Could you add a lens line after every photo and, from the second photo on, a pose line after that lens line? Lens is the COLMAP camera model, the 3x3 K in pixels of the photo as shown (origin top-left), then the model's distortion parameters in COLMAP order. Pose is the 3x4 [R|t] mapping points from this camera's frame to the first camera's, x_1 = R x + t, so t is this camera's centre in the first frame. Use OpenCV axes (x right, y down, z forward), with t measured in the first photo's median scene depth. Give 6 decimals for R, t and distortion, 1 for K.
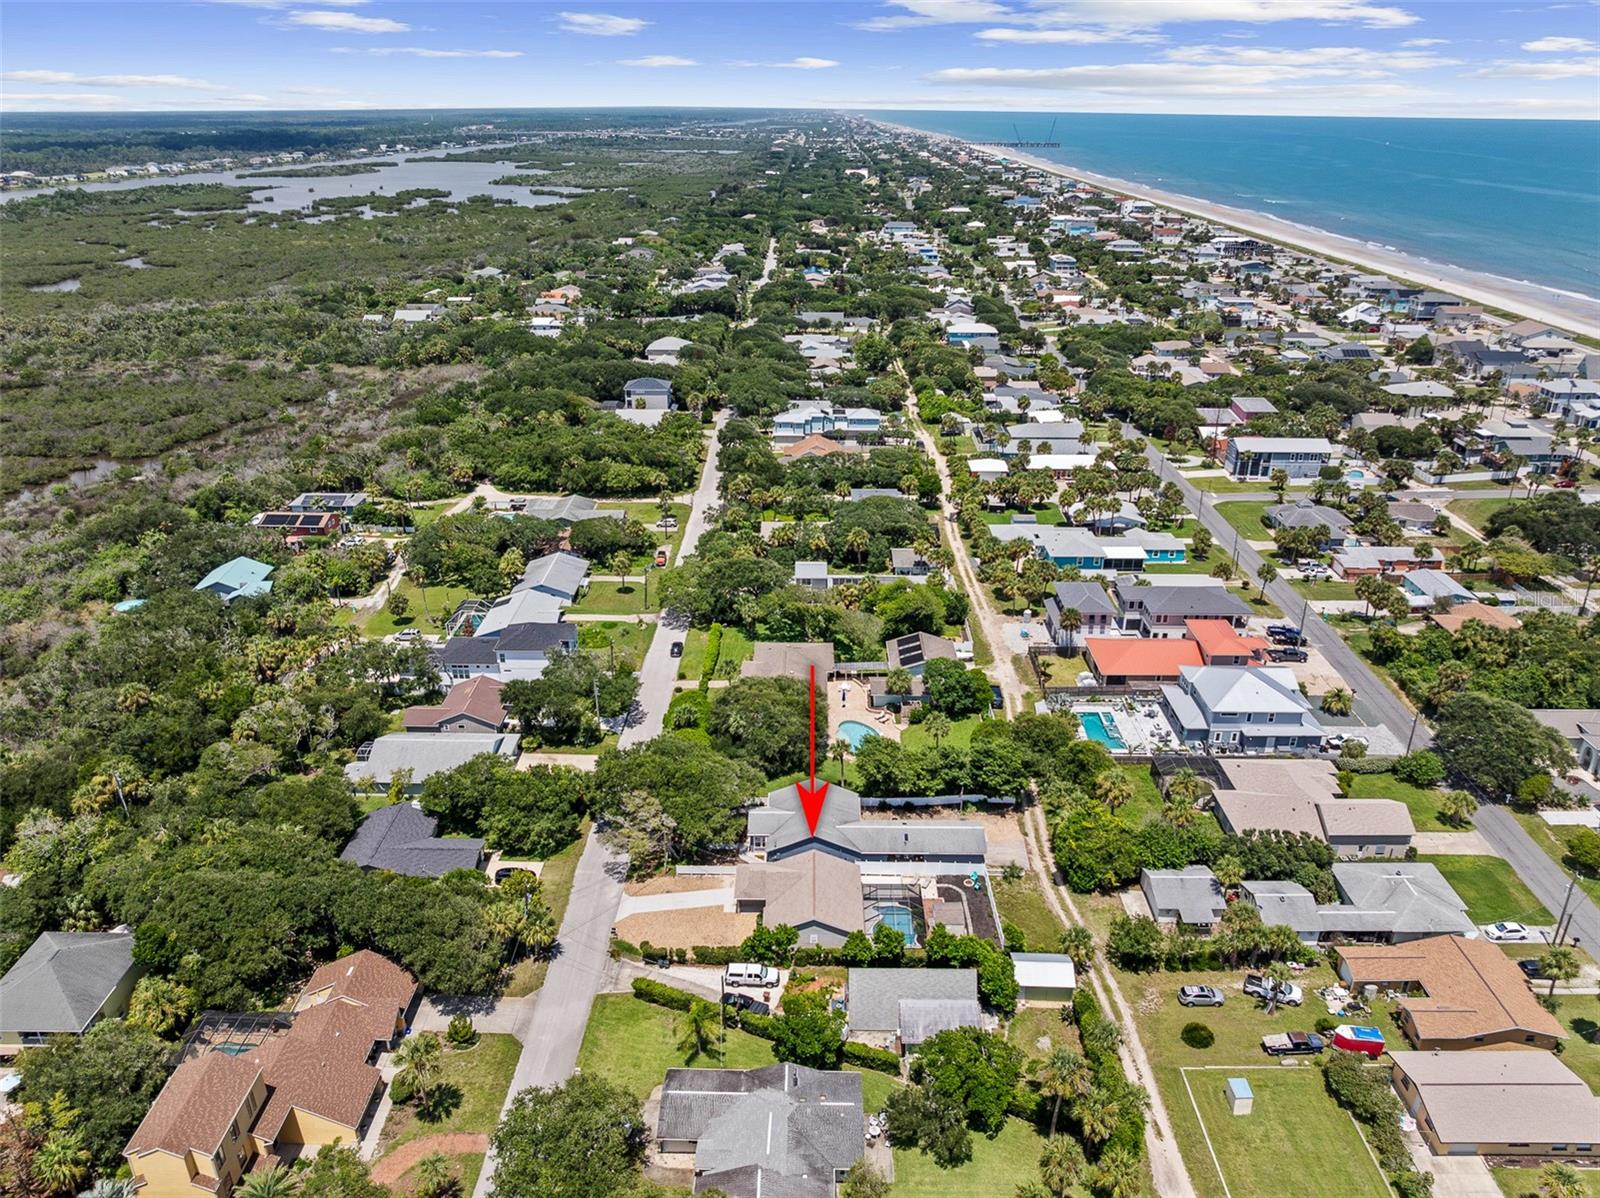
lens RADIAL K [[1130.0, 0, 800.0], [0, 1130.0, 599.0], [0, 0, 1]] dist [-0.046125, 0.009698]
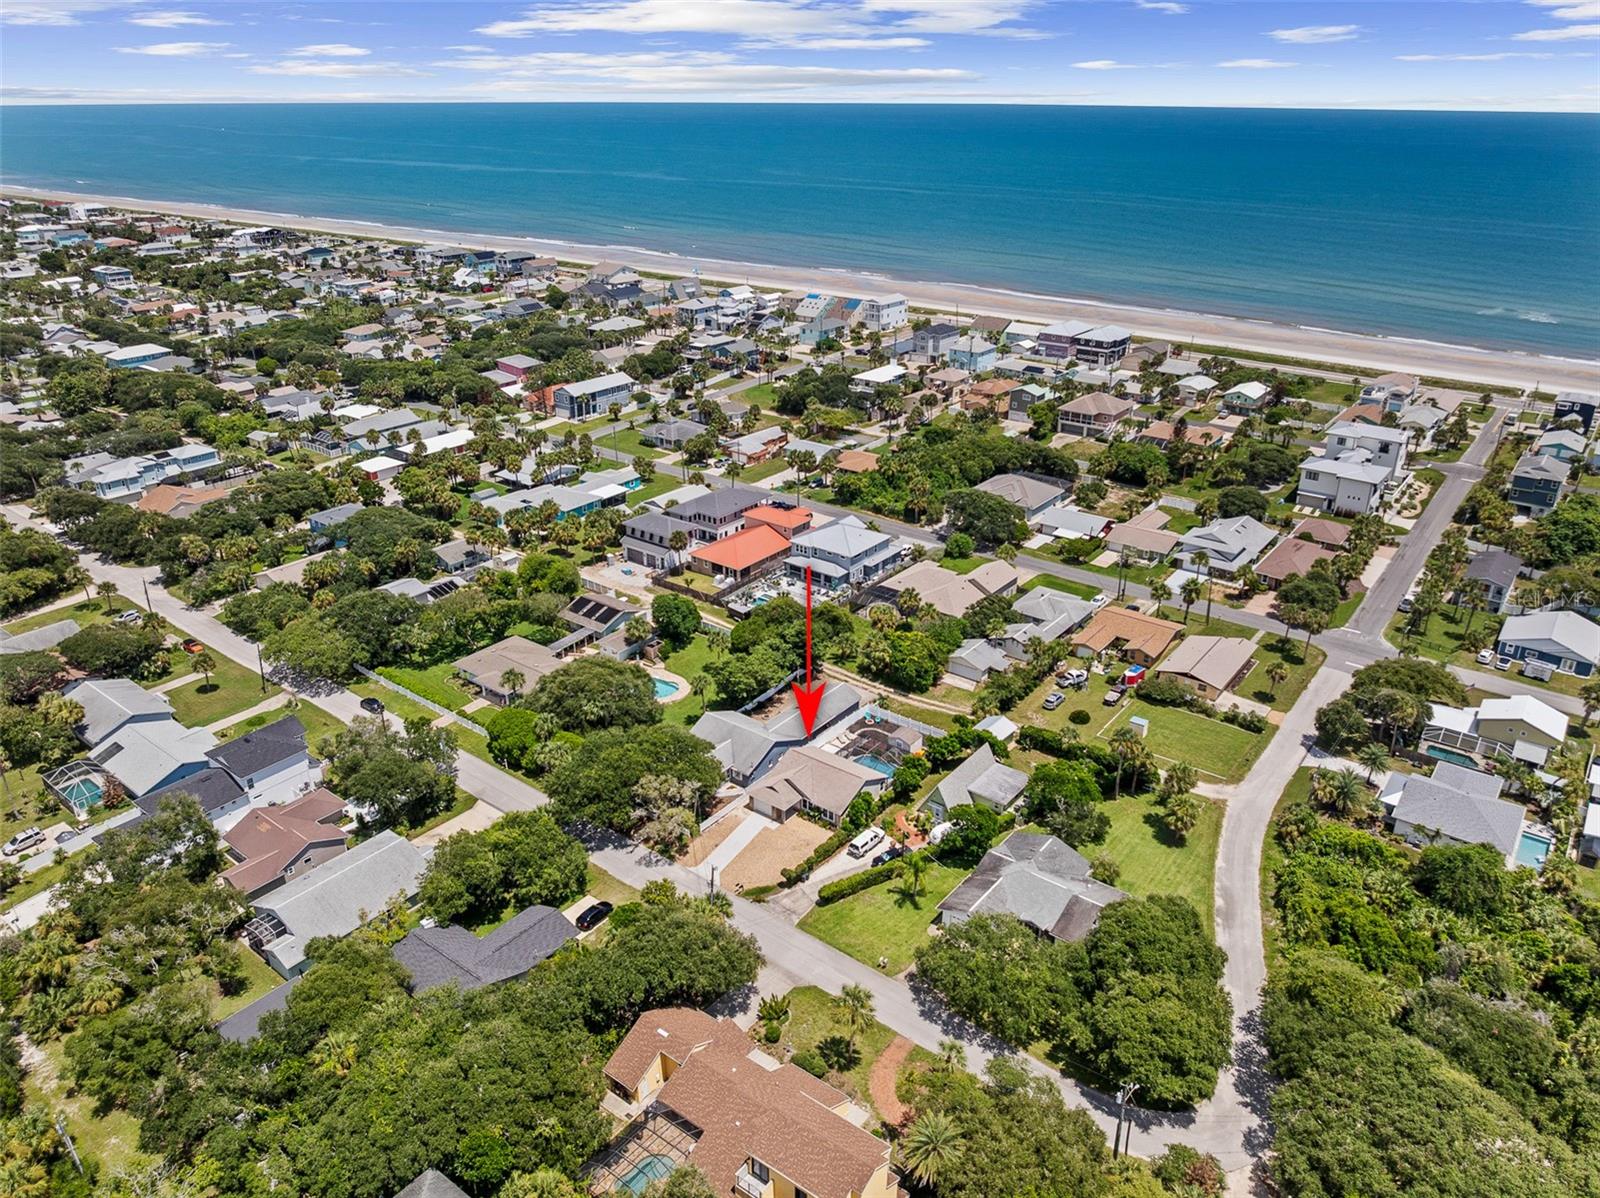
lens RADIAL K [[1130.0, 0, 800.0], [0, 1130.0, 599.0], [0, 0, 1]] dist [-0.046125, 0.009698]
pose [[0.593829, -0.328501, 0.734475, -0.530126], [0.319329, 0.934106, 0.159608, -0.068103], [-0.738509, 0.139760, 0.659600, 0.145938]]
